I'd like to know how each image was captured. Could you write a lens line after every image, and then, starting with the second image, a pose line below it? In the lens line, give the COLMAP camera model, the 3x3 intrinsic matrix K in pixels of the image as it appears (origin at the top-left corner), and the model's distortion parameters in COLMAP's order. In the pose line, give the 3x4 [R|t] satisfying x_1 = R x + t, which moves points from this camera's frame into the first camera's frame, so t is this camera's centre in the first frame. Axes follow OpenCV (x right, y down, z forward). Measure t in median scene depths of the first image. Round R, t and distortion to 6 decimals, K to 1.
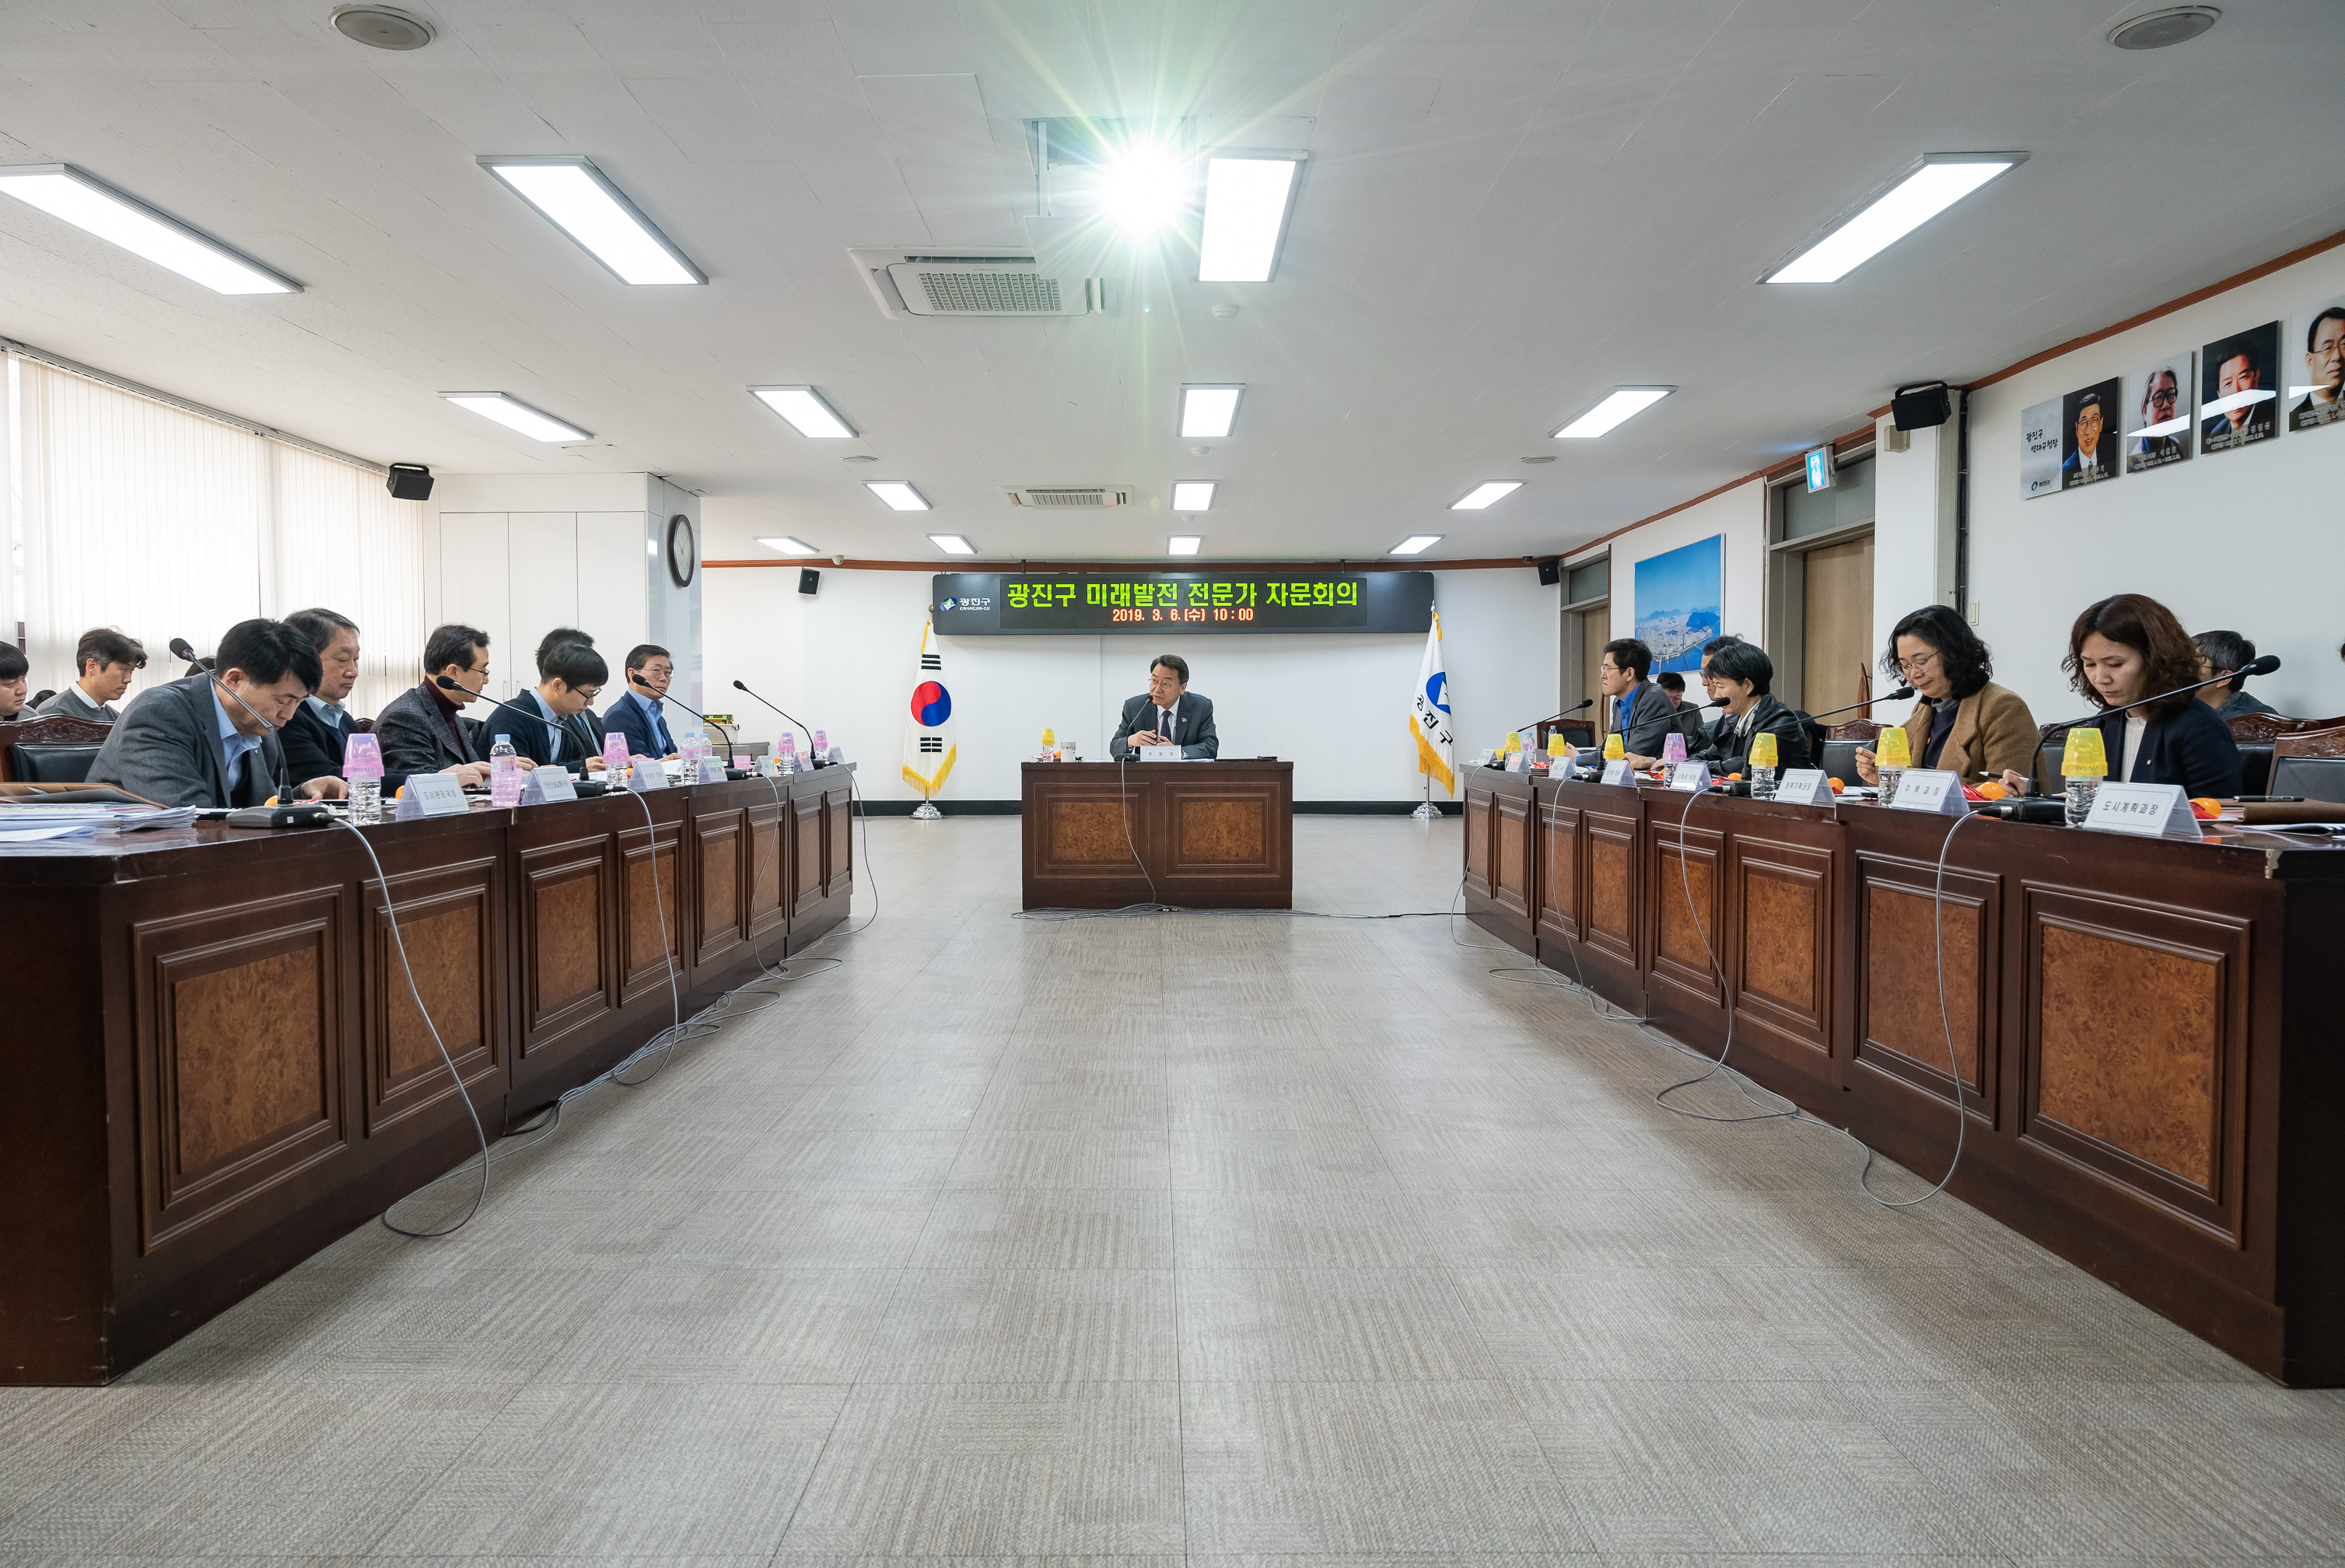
lens RADIAL K [[1551.9, 0, 1166.0], [0, 1551.9, 780.7], [0, 0, 1]] dist [-0.009051, -0.001323]
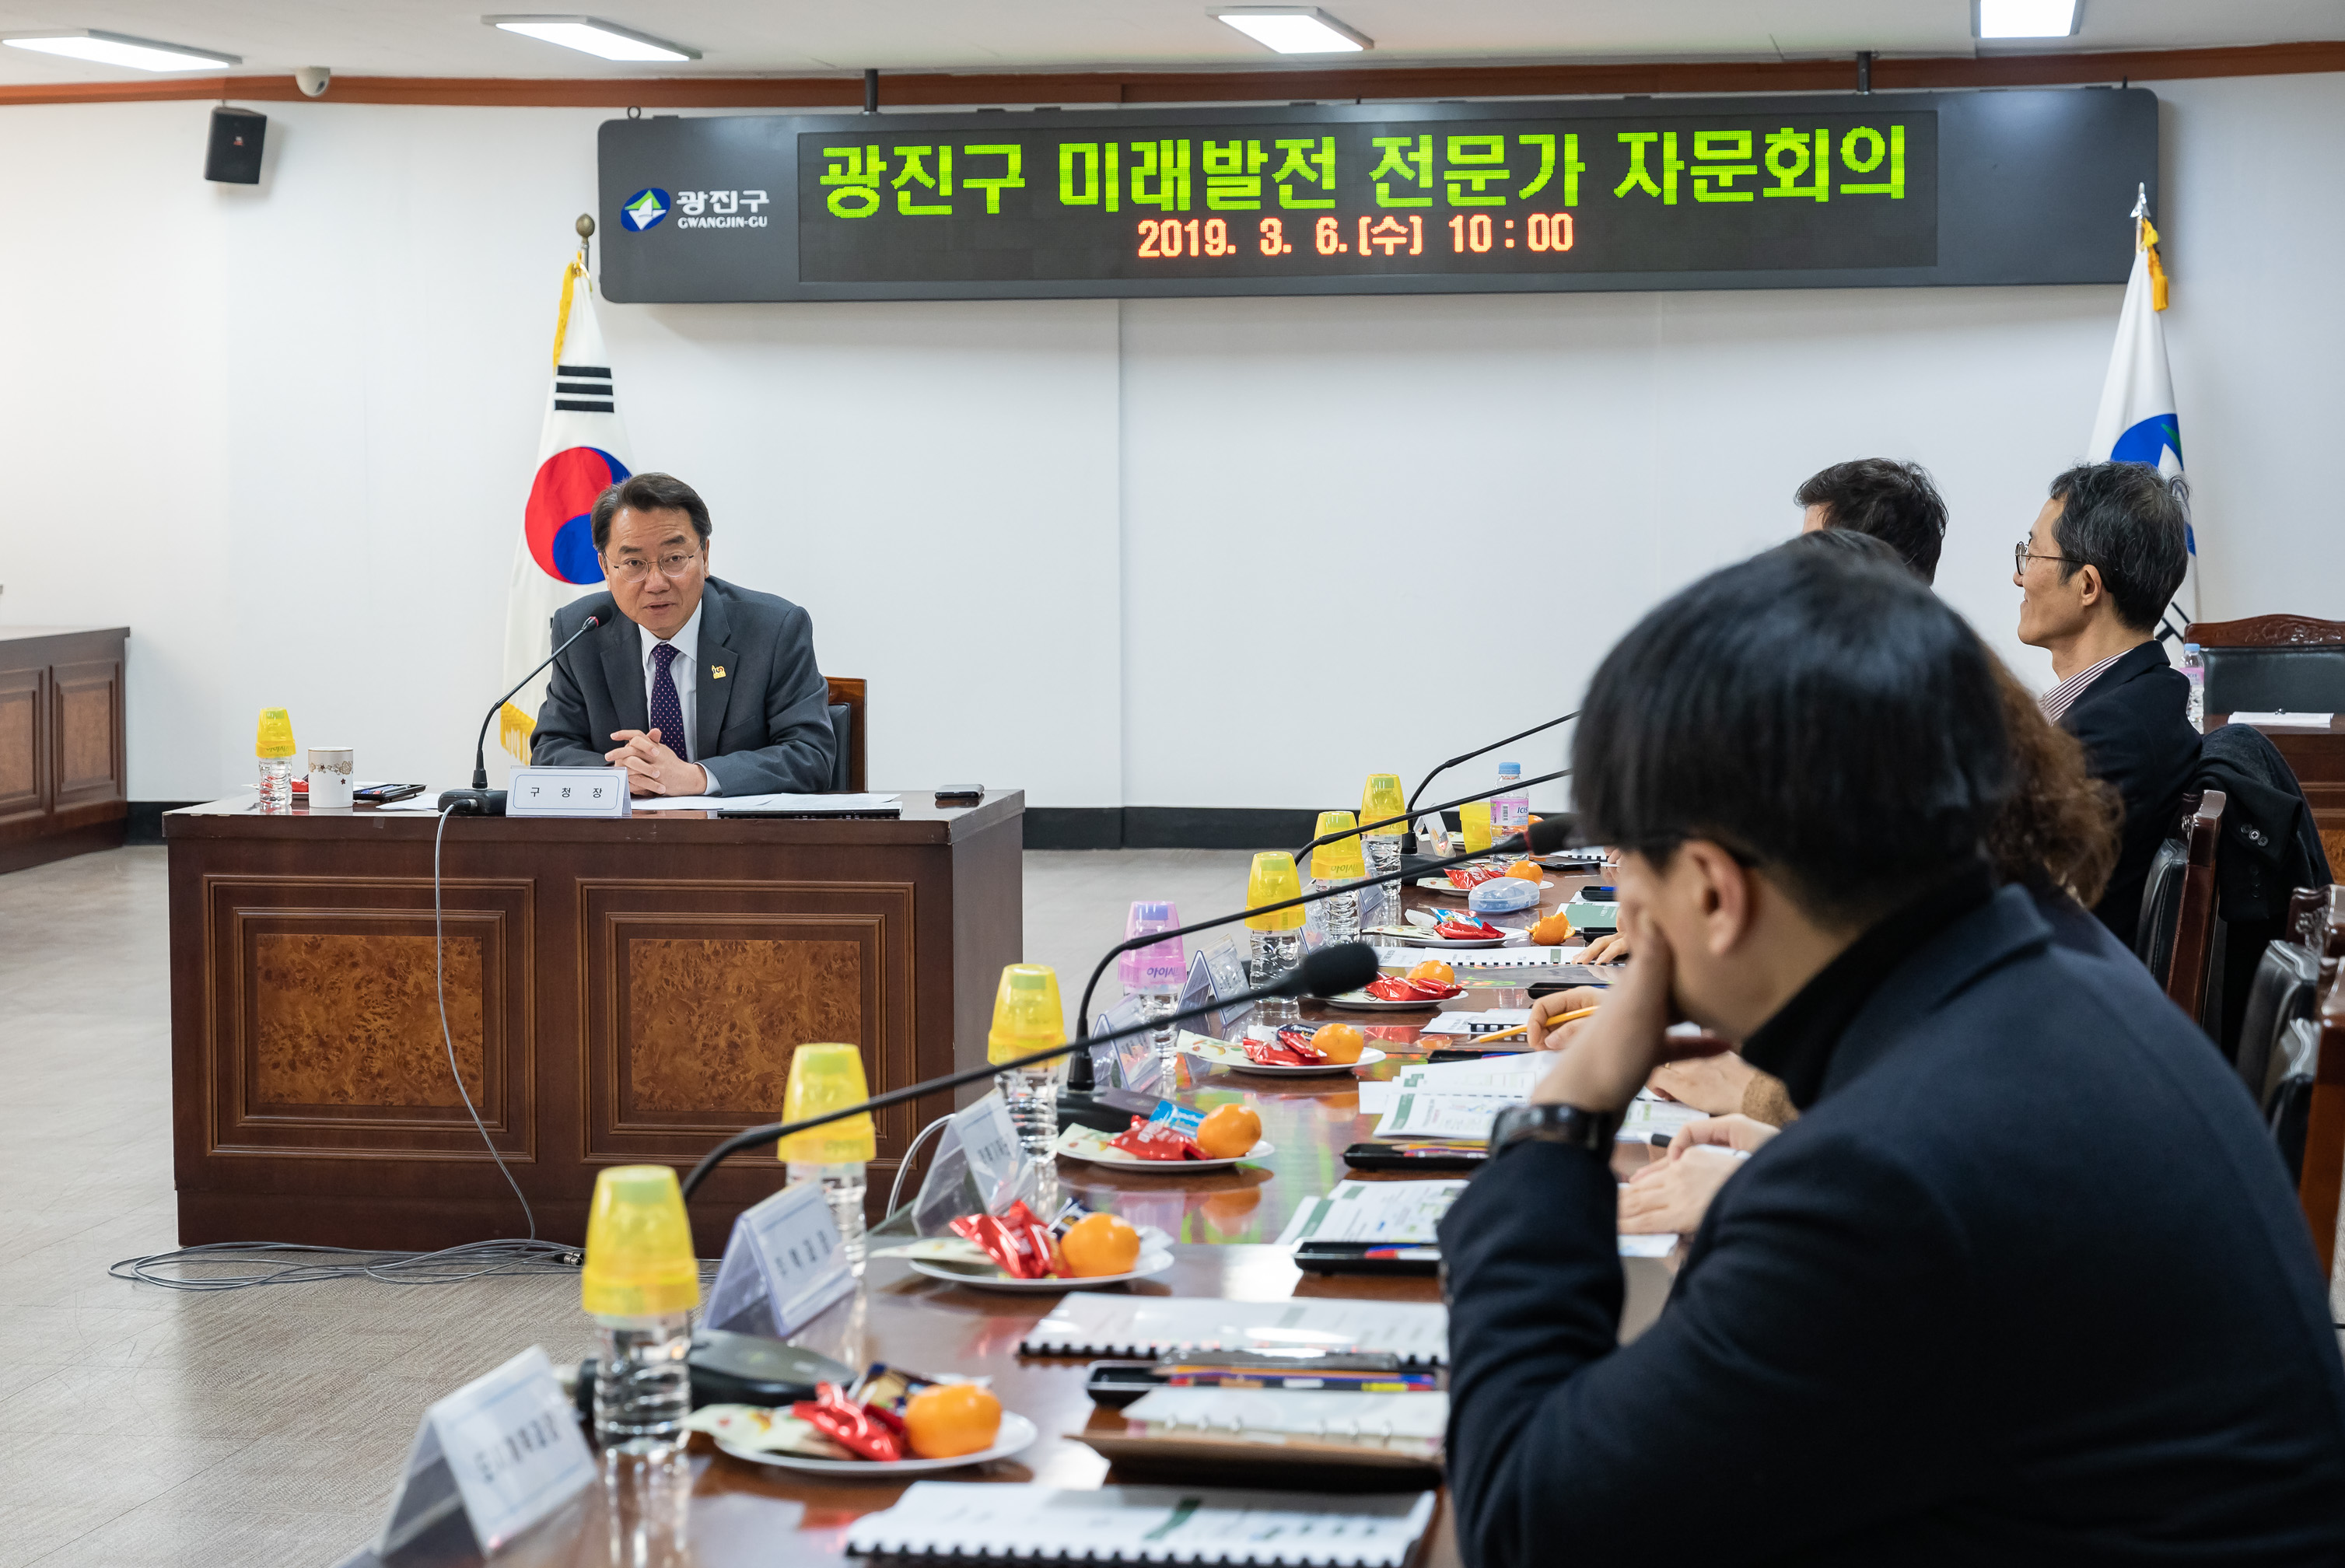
lens RADIAL K [[4884.2, 0, 1160.9], [0, 4884.2, 876.6], [0, 0, 1]] dist [0.008079, 0.000000]
pose [[0.983918, 0.013743, -0.178094, 0.289592], [-0.004585, 0.998651, 0.051729, -0.050549], [0.178564, -0.050081, 0.982653, -0.009733]]
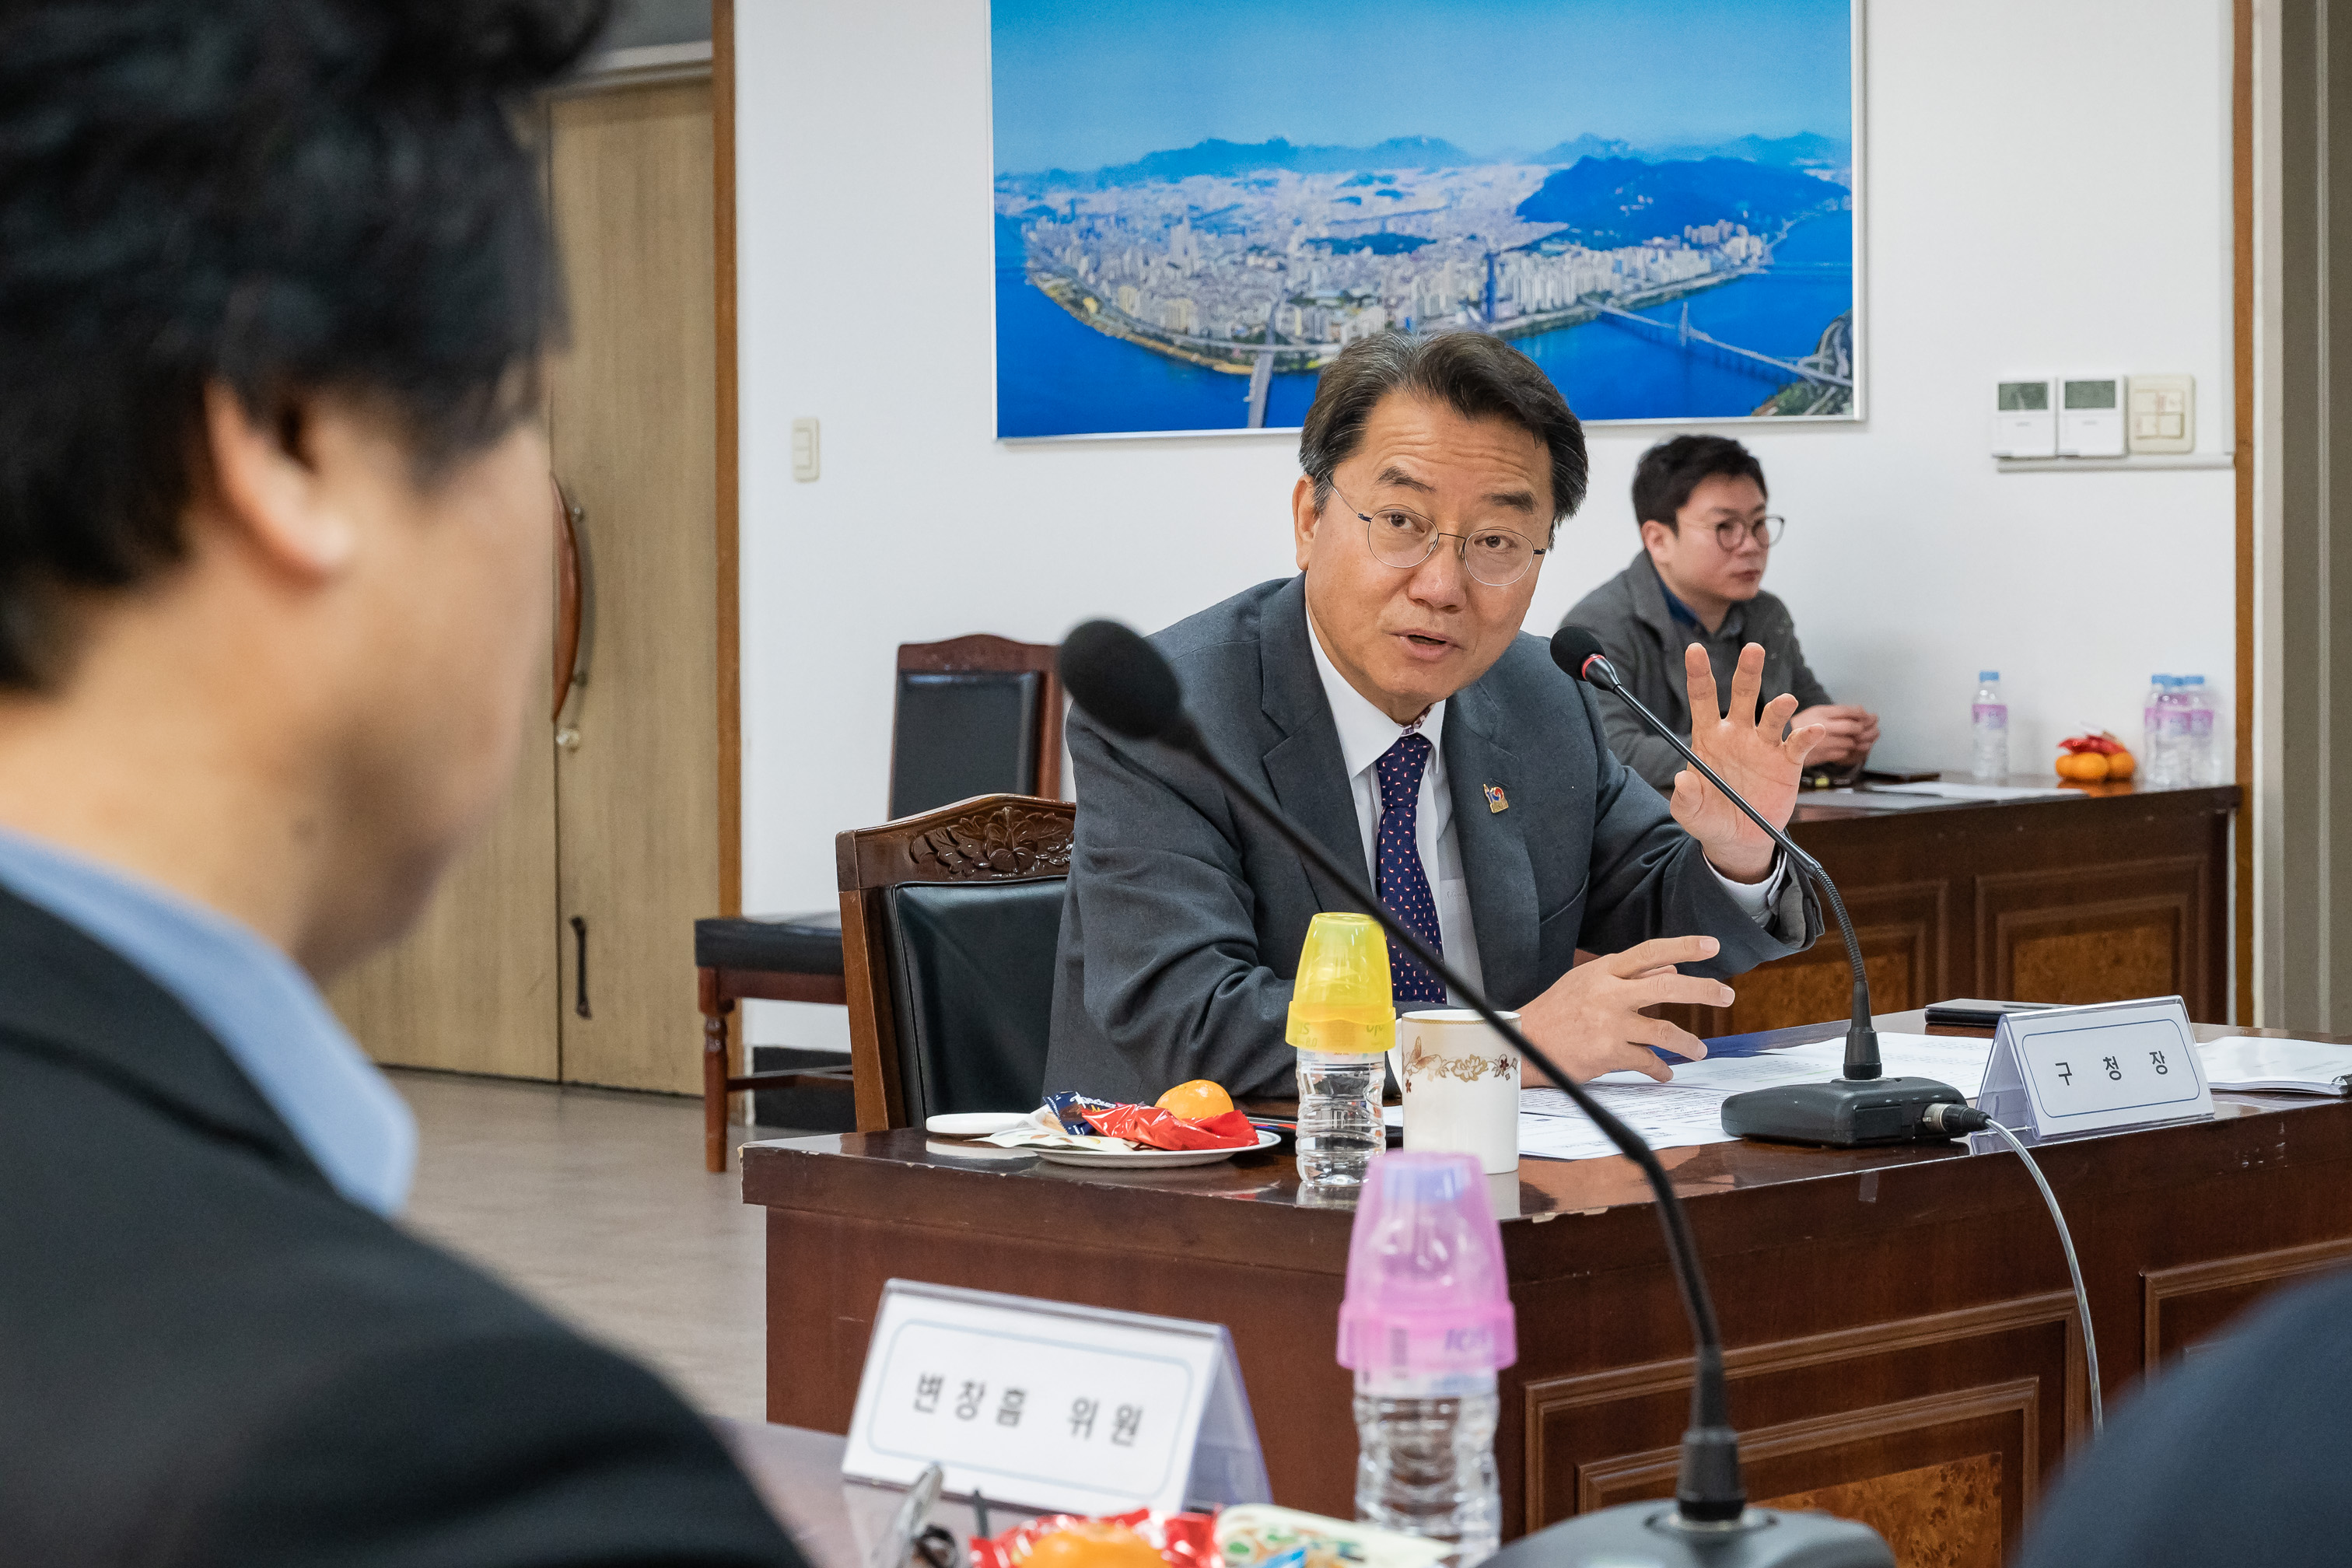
lens RADIAL K [[5736.5, 0, 1193.5], [0, 5736.5, 782.8], [0, 0, 1]] dist [-0.021670, 0.000000]
pose [[0.712365, -0.035764, 0.700898, -0.387583], [0.032517, 0.999310, 0.017942, -0.050980], [-0.701056, 0.010010, 0.713036, 0.646833]]
